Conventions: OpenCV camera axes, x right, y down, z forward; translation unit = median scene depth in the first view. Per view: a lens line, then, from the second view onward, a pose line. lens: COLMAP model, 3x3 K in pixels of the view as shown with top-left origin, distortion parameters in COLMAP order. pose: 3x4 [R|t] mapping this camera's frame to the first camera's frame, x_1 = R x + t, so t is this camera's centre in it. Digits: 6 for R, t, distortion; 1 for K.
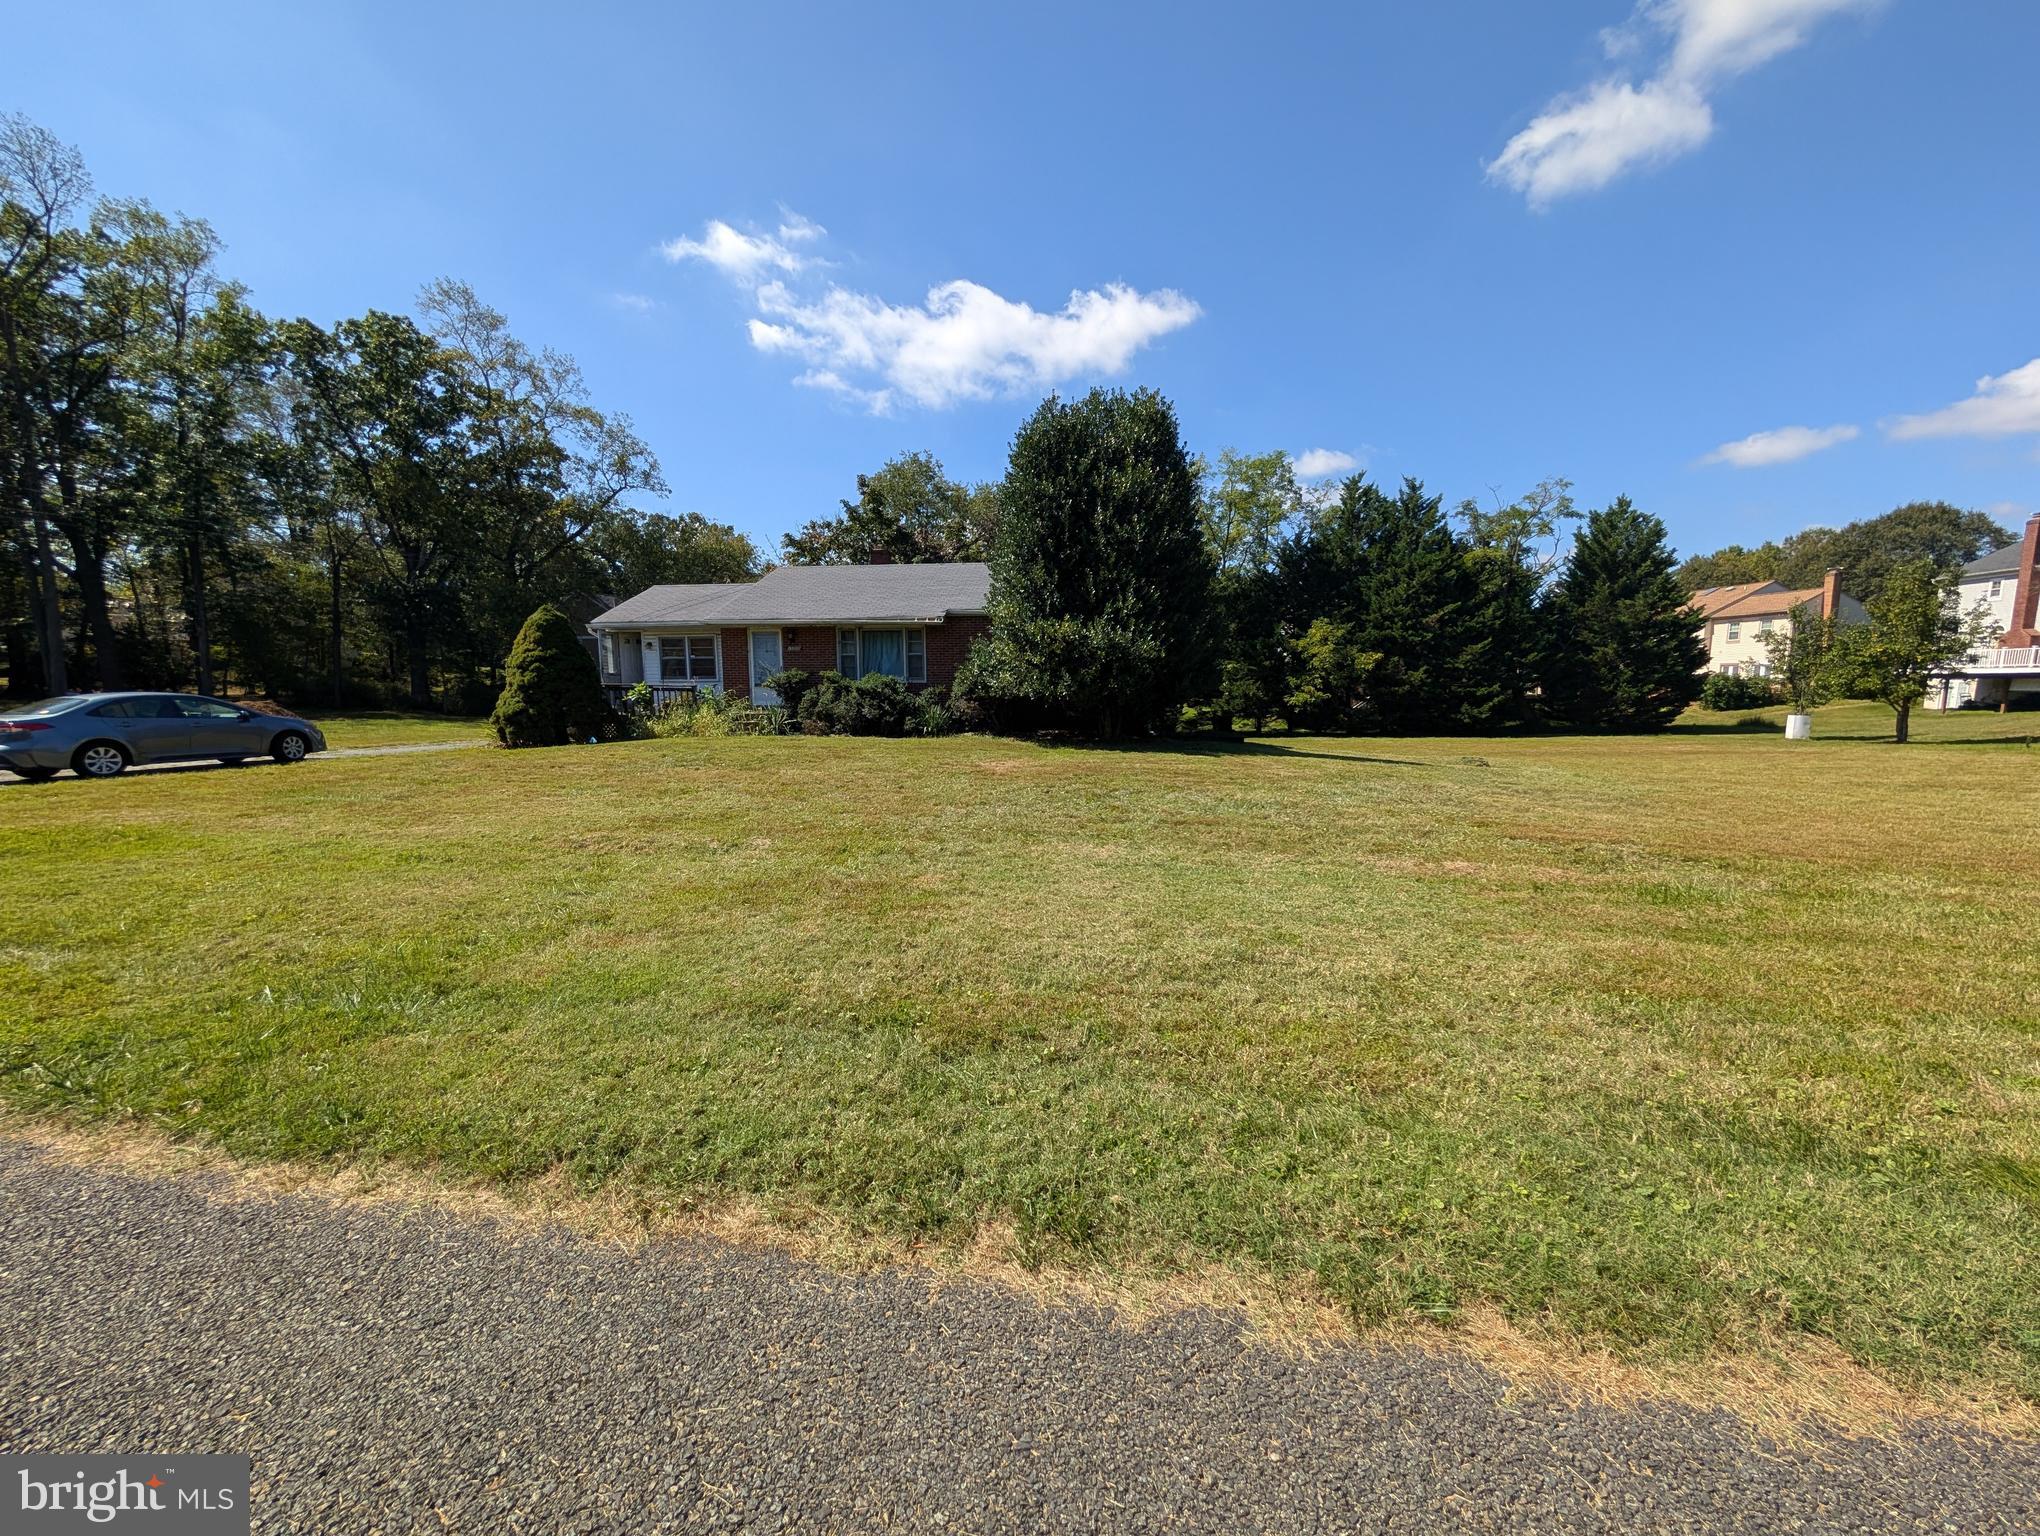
lens RADIAL K [[720.1, 0, 1012.0], [0, 720.1, 770.3], [0, 0, 1]] dist [0.002439, -0.000442]
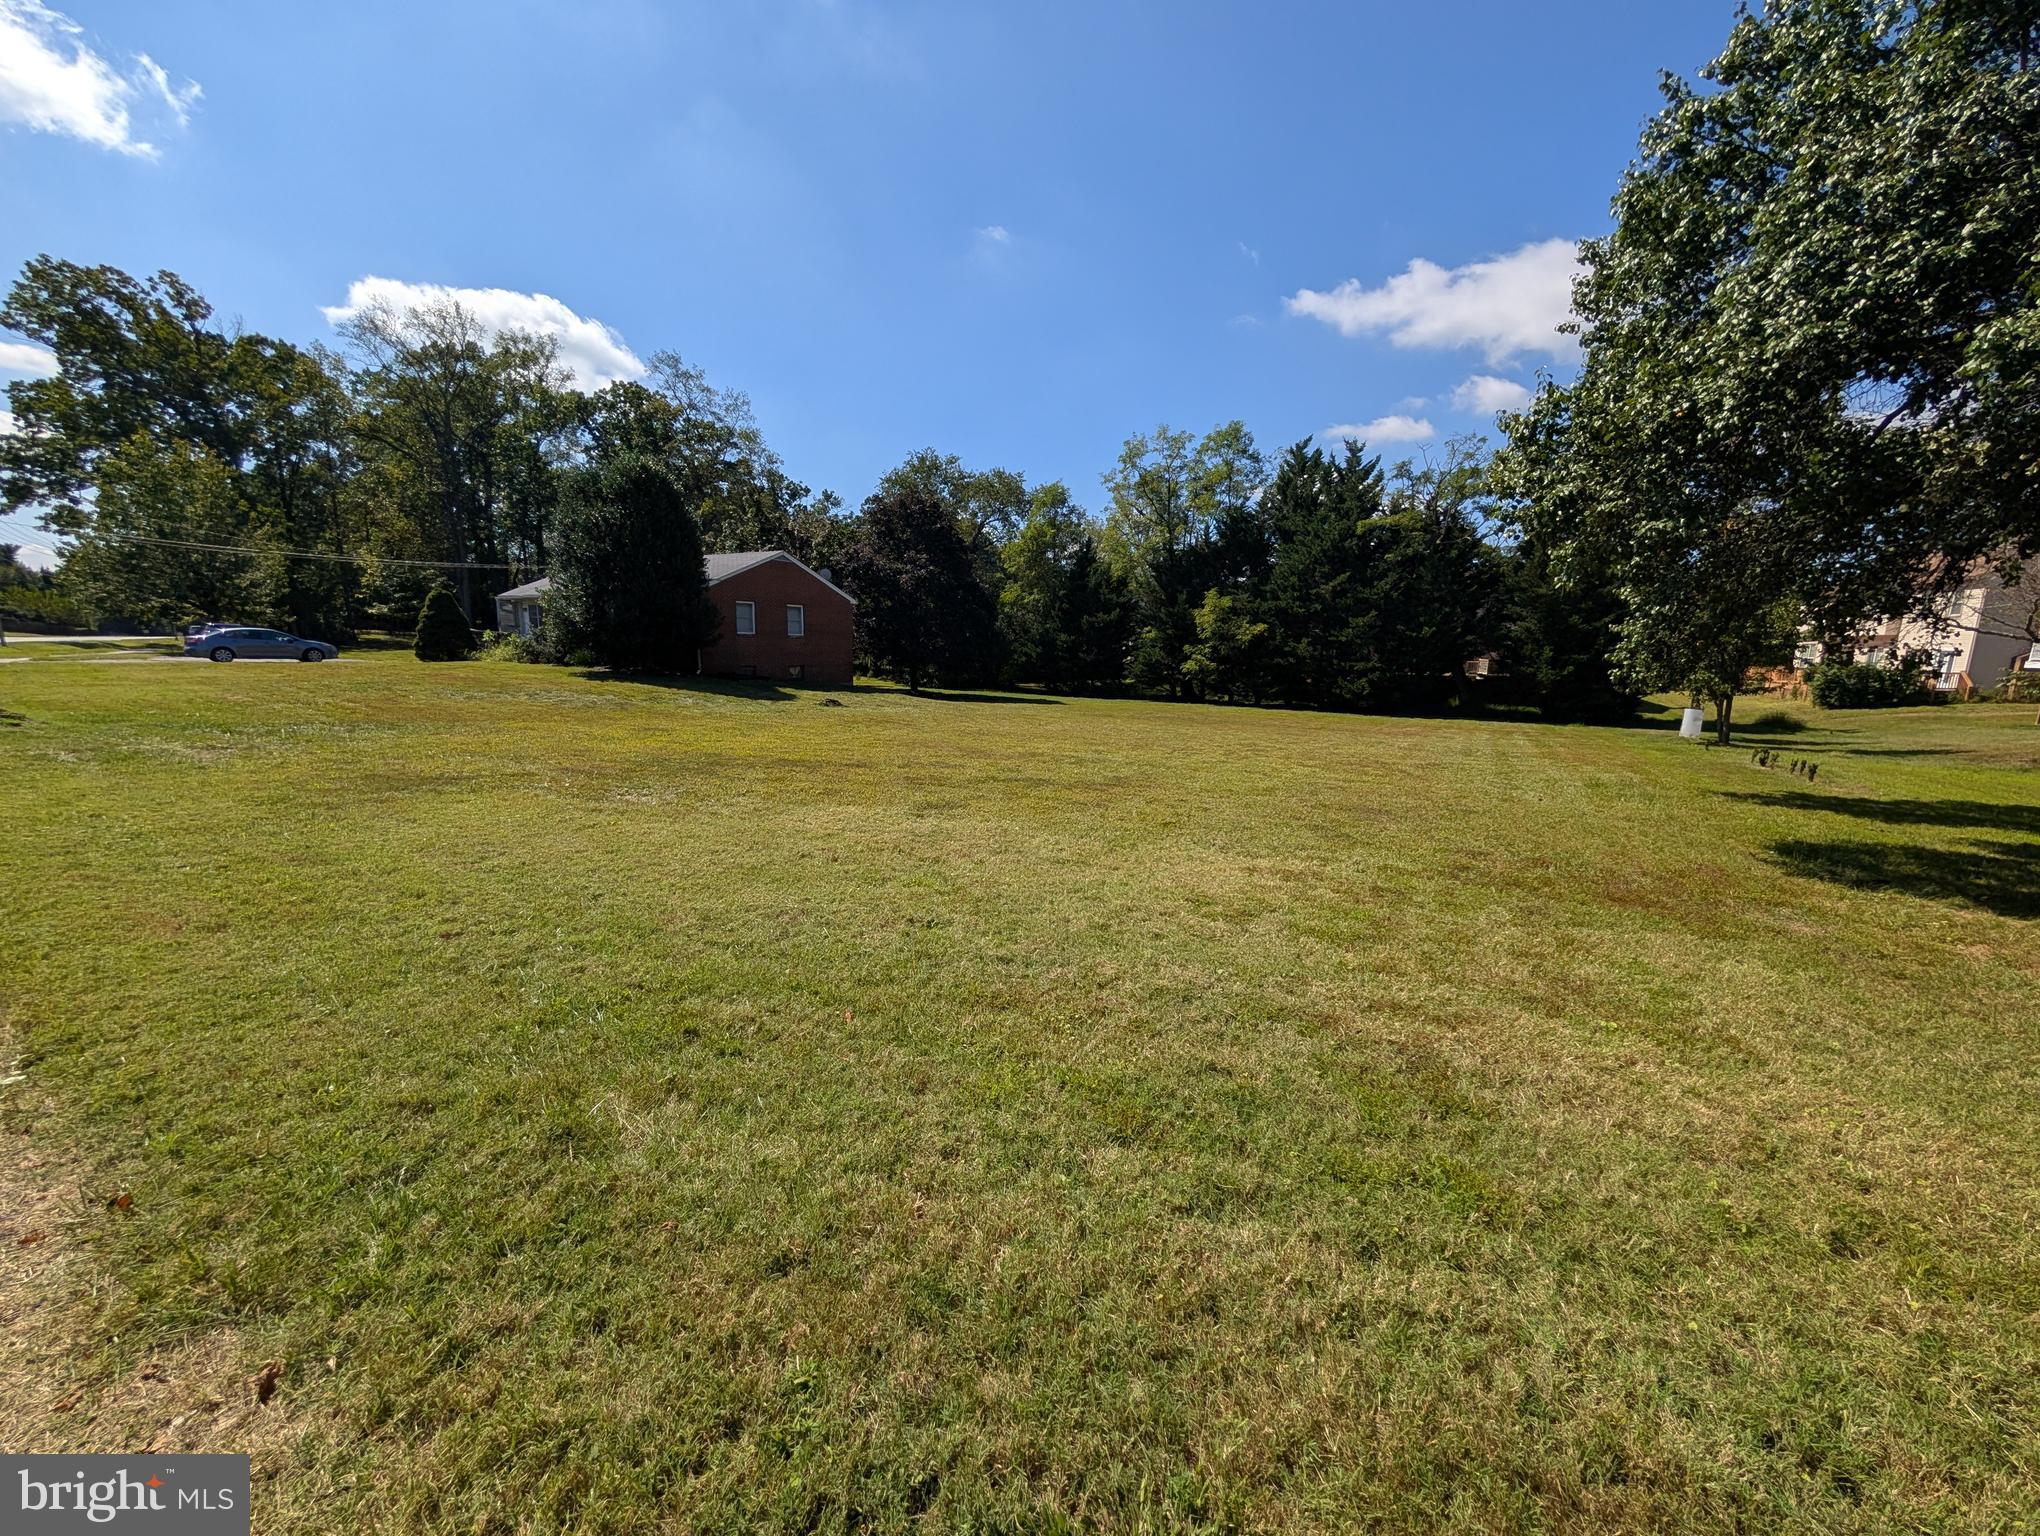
lens RADIAL K [[720.1, 0, 1019.6], [0, 720.1, 765.6], [0, 0, 1]] dist [0.002439, -0.000442]
pose [[0.913723, 0.097870, -0.394376, 0.603659], [-0.079445, 0.994858, 0.062823, -0.001735], [0.398496, -0.026072, 0.916799, -0.066607]]
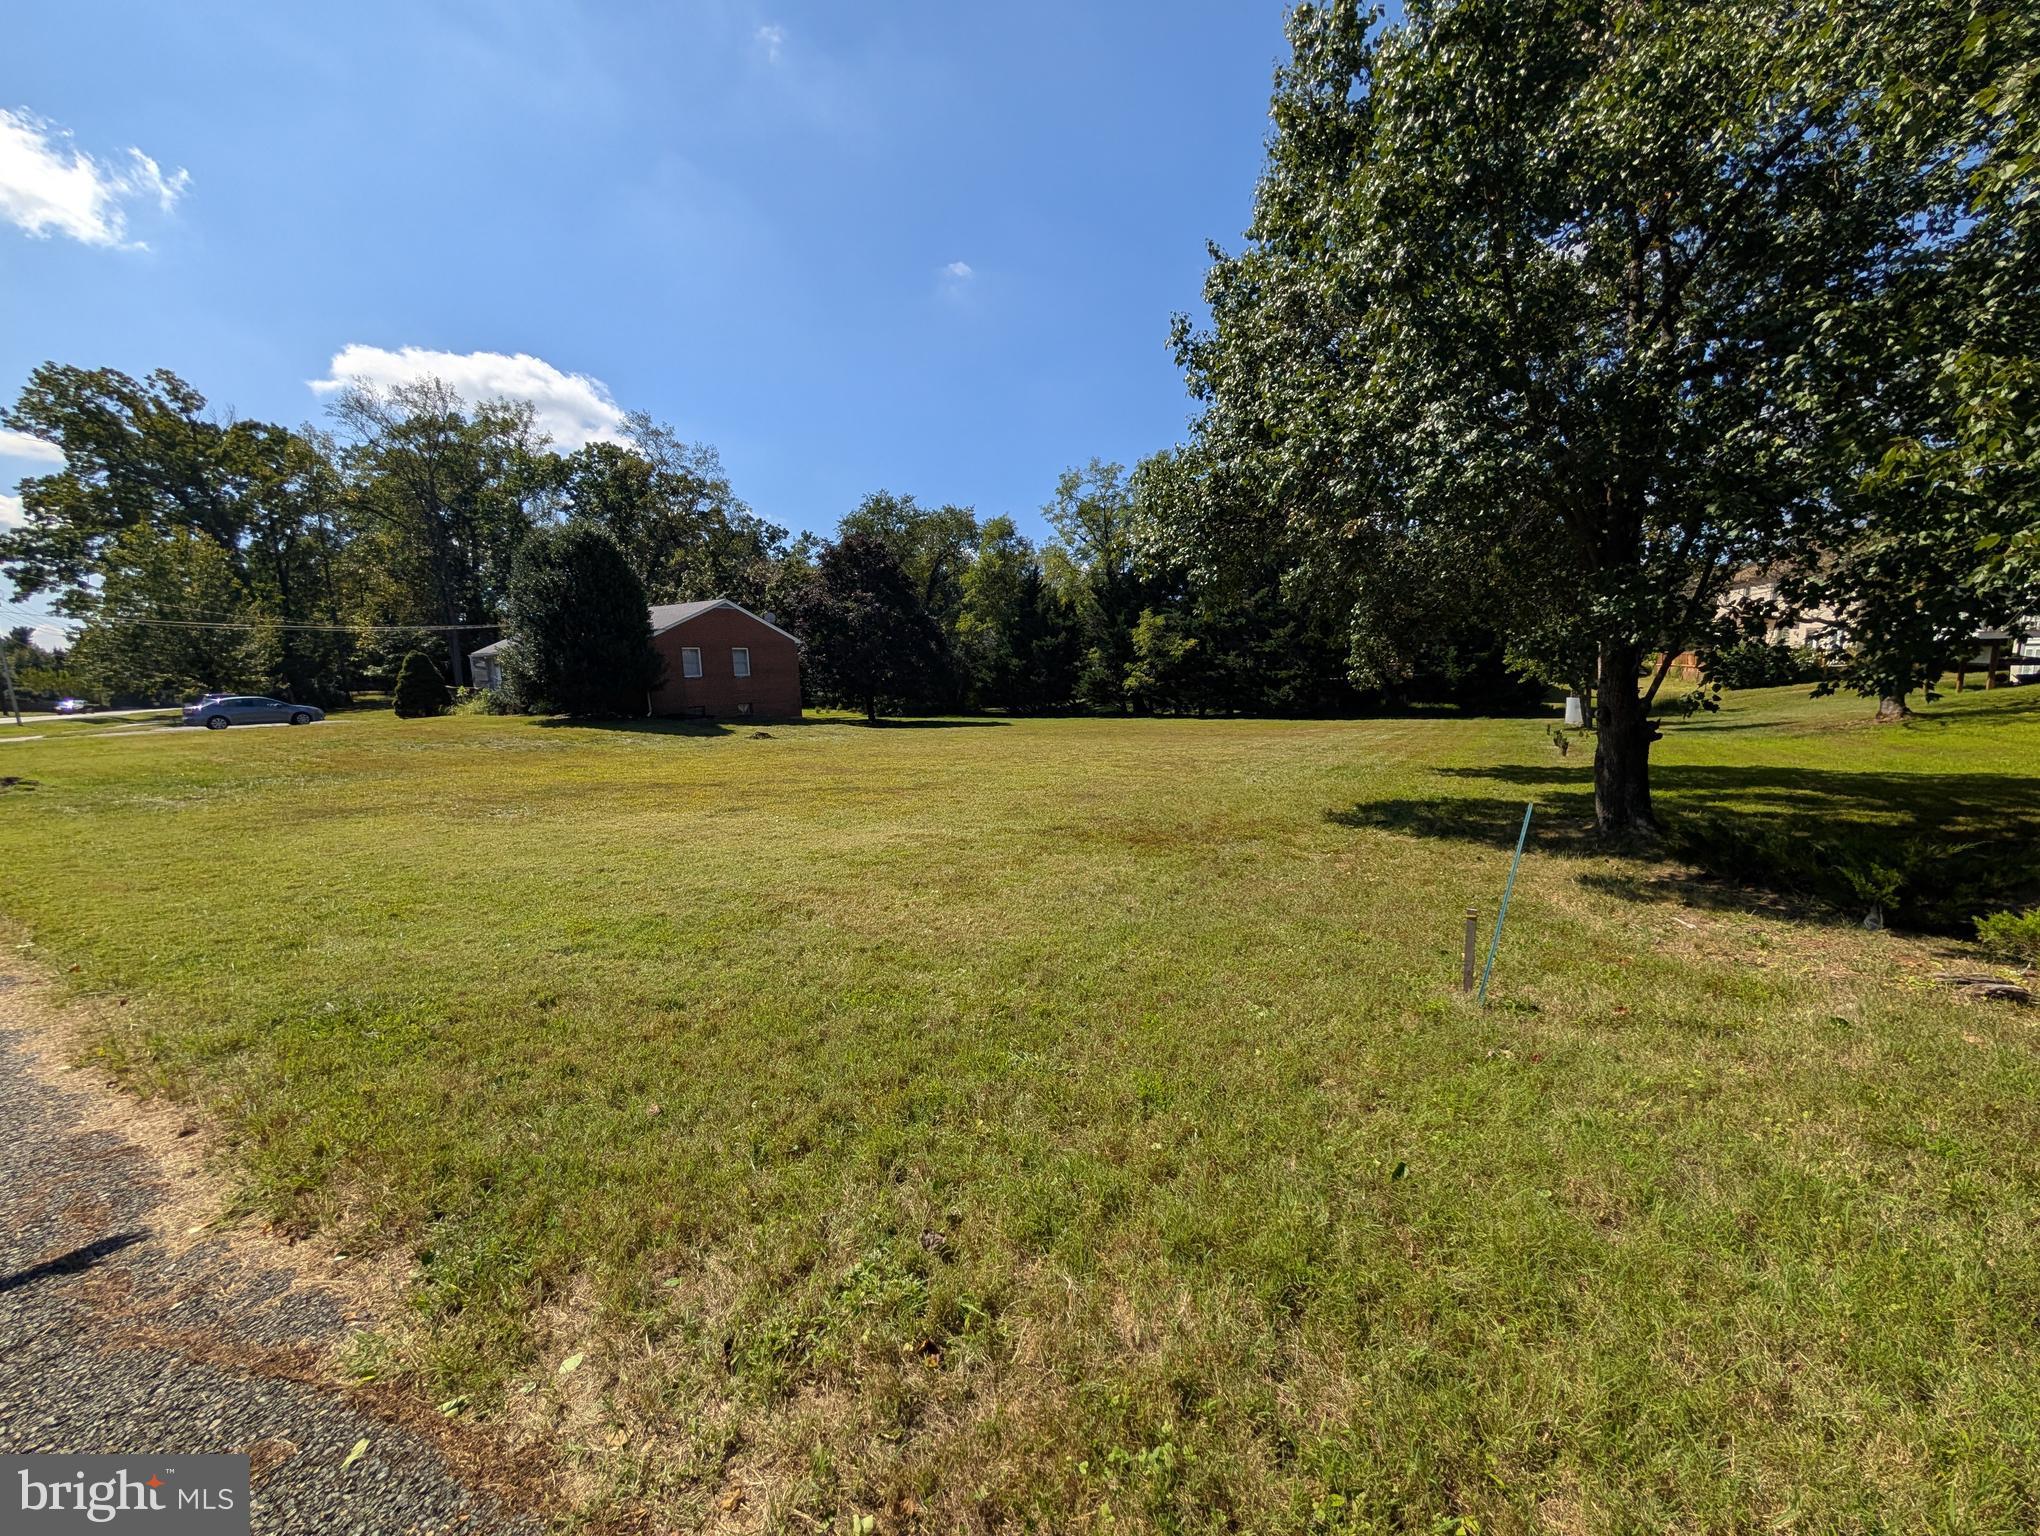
lens RADIAL K [[720.1, 0, 1019.8], [0, 720.1, 771.9], [0, 0, 1]] dist [0.002439, -0.000442]
pose [[0.914044, 0.038395, -0.403794, 0.699225], [-0.024468, 0.998916, 0.039597, -0.002356], [0.404877, -0.026313, 0.913993, -0.086787]]
